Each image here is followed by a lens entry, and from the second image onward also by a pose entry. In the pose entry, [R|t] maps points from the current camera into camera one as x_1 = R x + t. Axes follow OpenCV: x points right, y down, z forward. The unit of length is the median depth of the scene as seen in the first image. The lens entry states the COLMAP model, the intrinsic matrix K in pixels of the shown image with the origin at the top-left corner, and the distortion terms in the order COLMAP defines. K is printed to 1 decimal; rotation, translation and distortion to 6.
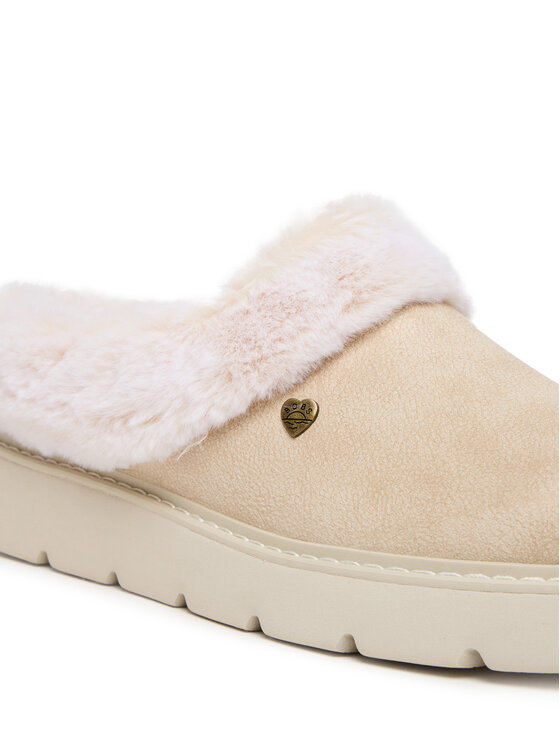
lens RADIAL K [[1700.8, 0, 280.0], [0, 1700.8, 373.0], [0, 0, 1]] dist [0.064068, -0.000777]
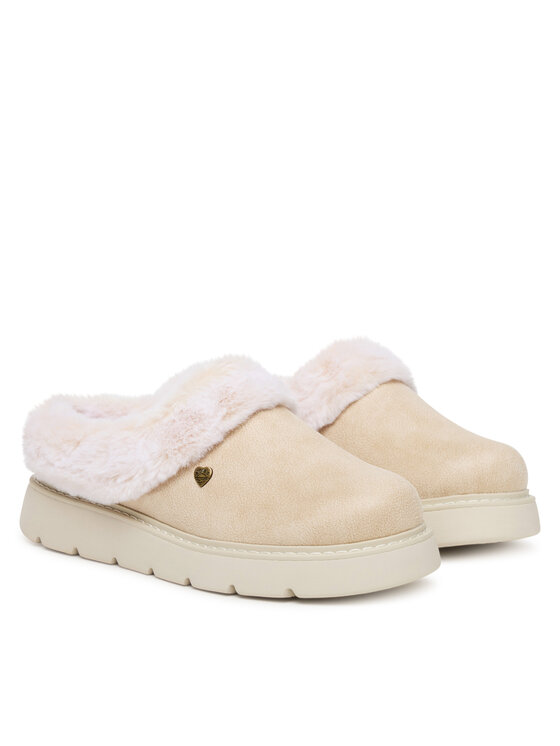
lens RADIAL K [[2195.7, 0, 280.0], [0, 2195.7, 373.0], [0, 0, 1]] dist [0.096629, 0.189485]
pose [[0.997475, -0.069033, -0.016663, 0.145646], [0.070083, 0.994800, 0.073907, -0.265401], [0.011474, -0.074888, 0.997126, -1.470751]]
